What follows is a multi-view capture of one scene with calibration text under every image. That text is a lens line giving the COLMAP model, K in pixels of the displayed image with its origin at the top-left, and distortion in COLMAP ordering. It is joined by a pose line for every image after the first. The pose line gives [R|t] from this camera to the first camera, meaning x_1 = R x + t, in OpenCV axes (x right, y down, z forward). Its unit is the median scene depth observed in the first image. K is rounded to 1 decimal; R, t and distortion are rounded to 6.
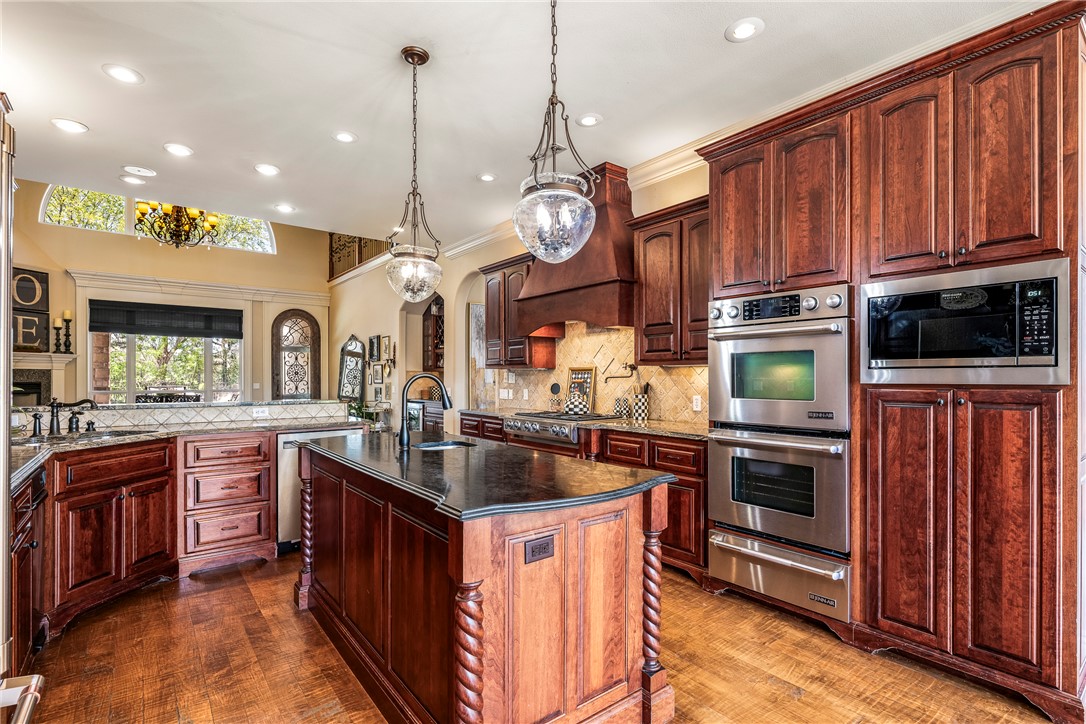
lens RADIAL K [[506.0, 0, 544.0], [0, 506.0, 380.5], [0, 0, 1]] dist [0.000124, -0.000228]
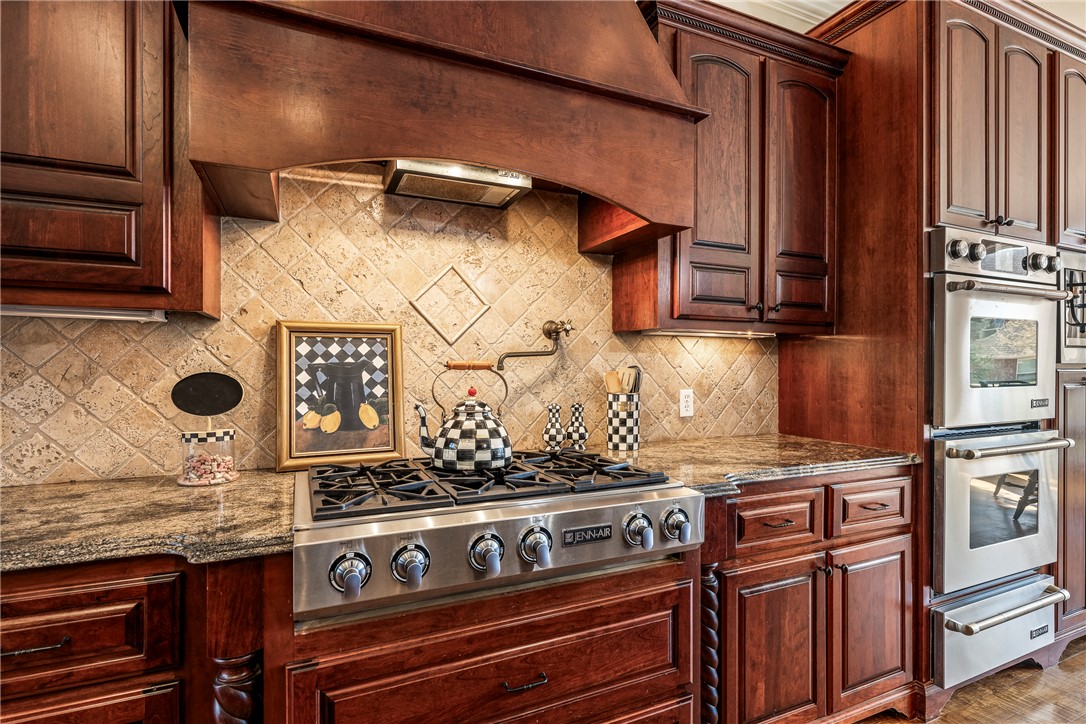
lens RADIAL K [[529.9, 0, 543.0], [0, 529.9, 362.0], [0, 0, 1]] dist [-0.000079, -0.000008]
pose [[0.234640, -0.001927, 0.972081, -0.256038], [0.000358, 0.999998, 0.001896, -0.000960], [-0.972082, -0.000097, 0.234640, 0.876191]]
